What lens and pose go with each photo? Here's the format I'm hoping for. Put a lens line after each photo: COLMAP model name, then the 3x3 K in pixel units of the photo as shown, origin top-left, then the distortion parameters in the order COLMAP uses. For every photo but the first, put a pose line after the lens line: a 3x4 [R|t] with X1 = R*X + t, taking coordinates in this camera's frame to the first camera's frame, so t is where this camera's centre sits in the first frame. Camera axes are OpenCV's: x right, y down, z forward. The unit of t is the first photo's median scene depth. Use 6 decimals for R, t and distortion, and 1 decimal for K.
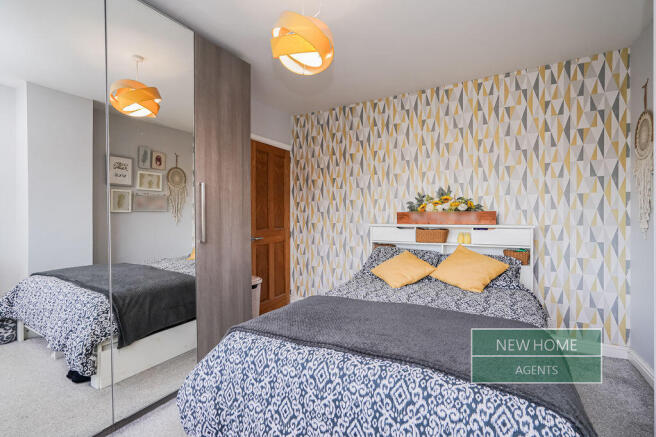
lens RADIAL K [[300.9, 0, 332.4], [0, 300.9, 221.8], [0, 0, 1]] dist [-0.012785, 0.005311]
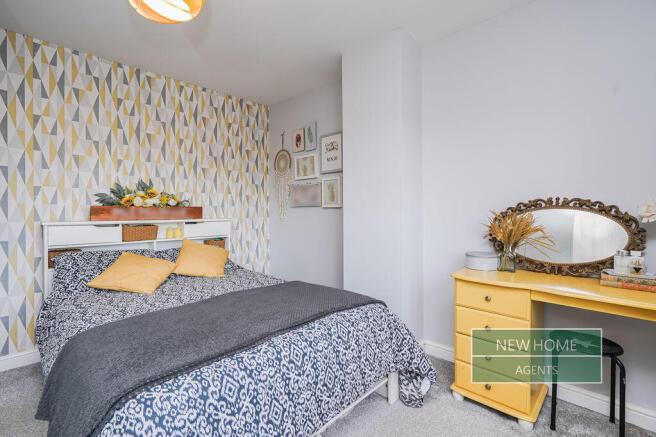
lens RADIAL K [[300.9, 0, 334.1], [0, 300.9, 214.3], [0, 0, 1]] dist [-0.012785, 0.005311]
pose [[0.250696, -0.007225, 0.968039, -0.396785], [0.017452, 0.999843, 0.002943, -0.002067], [-0.967909, 0.016156, 0.250782, 0.217186]]
